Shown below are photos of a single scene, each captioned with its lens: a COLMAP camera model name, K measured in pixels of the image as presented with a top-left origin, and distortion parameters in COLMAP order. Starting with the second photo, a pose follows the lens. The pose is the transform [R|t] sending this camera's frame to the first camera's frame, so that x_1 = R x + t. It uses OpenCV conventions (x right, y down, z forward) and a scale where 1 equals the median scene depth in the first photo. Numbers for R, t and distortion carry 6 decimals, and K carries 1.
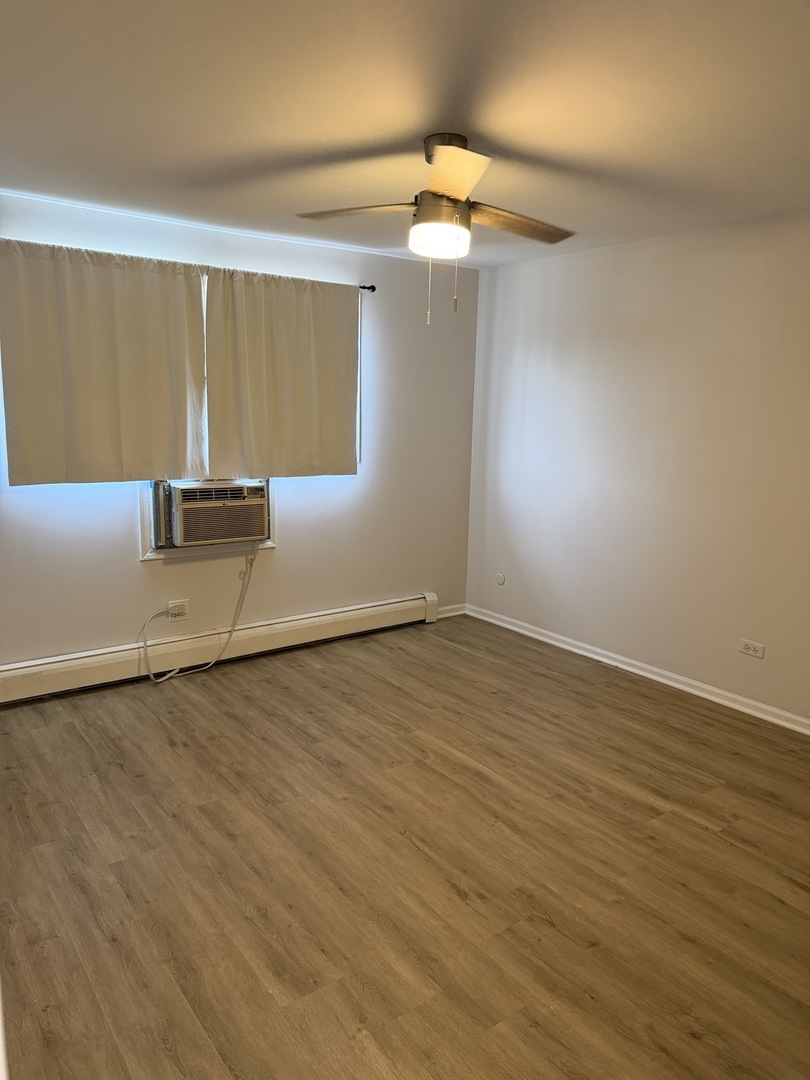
lens RADIAL K [[754.1, 0, 412.8], [0, 754.1, 534.5], [0, 0, 1]] dist [0.103478, -0.179931]
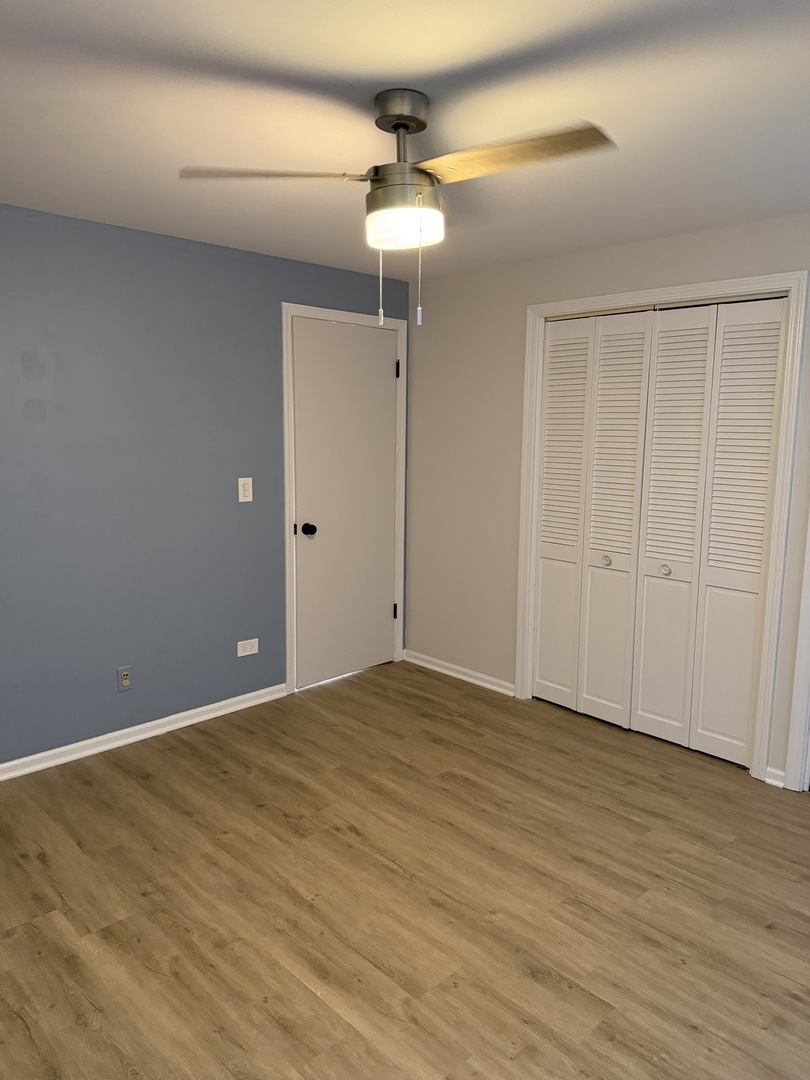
lens RADIAL K [[754.1, 0, 412.8], [0, 754.1, 534.5], [0, 0, 1]] dist [0.103478, -0.179931]
pose [[-0.991426, -0.013626, -0.129956, 0.117457], [-0.053459, 0.949803, 0.308247, -0.311708], [0.119232, 0.312552, -0.942388, 1.758260]]
